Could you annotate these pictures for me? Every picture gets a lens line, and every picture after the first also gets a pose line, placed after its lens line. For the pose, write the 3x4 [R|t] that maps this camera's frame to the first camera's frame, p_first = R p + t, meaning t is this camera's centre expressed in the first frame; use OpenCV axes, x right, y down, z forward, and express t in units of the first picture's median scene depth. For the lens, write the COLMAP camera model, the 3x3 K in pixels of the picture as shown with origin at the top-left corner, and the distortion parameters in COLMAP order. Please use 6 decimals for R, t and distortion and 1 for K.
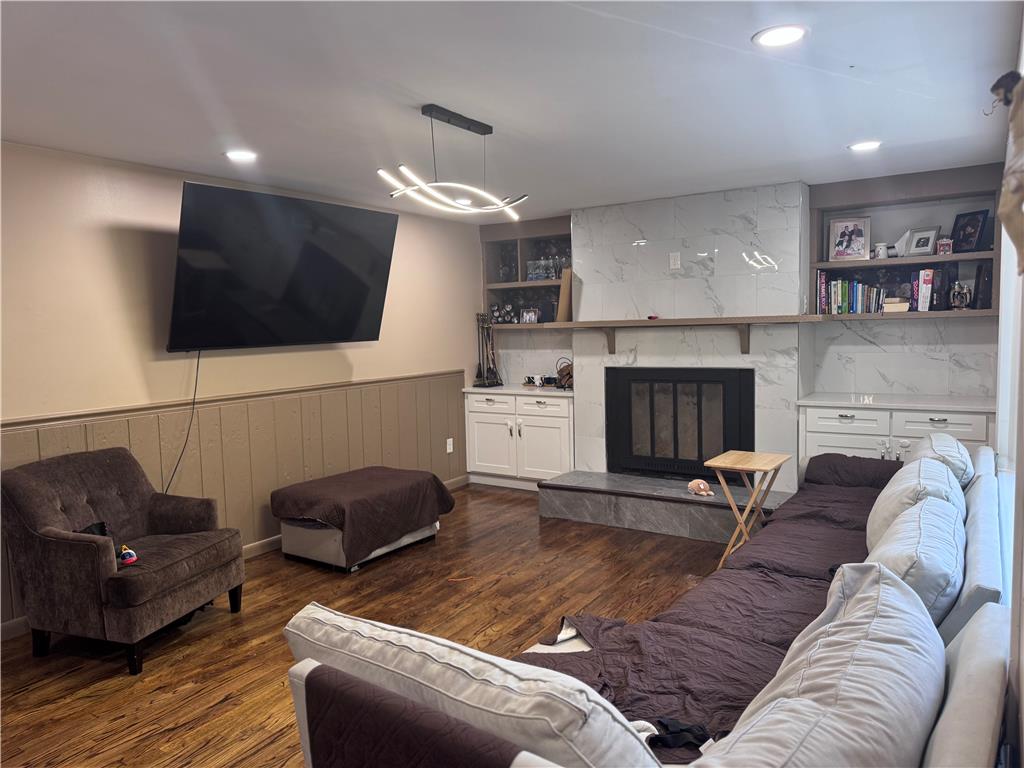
lens RADIAL K [[703.6, 0, 515.0], [0, 703.6, 383.6], [0, 0, 1]] dist [0.025450, -0.020823]
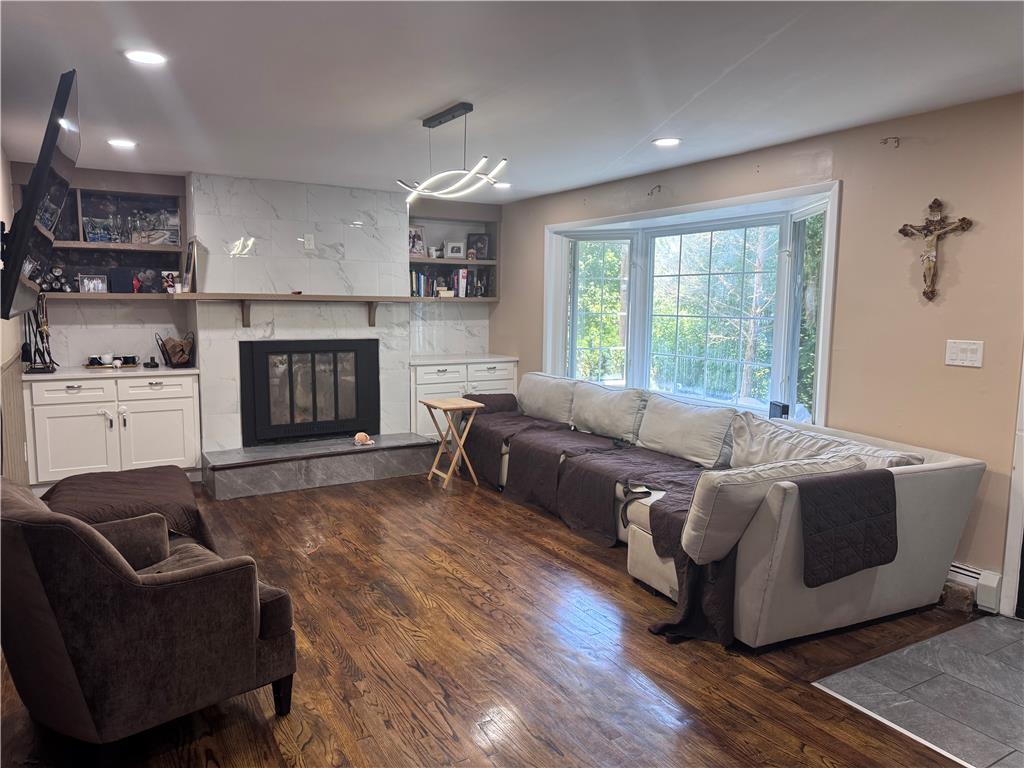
lens RADIAL K [[703.6, 0, 515.0], [0, 703.6, 385.4], [0, 0, 1]] dist [0.025450, -0.020823]
pose [[0.438585, -0.073485, 0.895680, -0.644897], [0.056372, 0.996938, 0.054190, 0.007288], [-0.896920, 0.026724, 0.441385, 0.236980]]
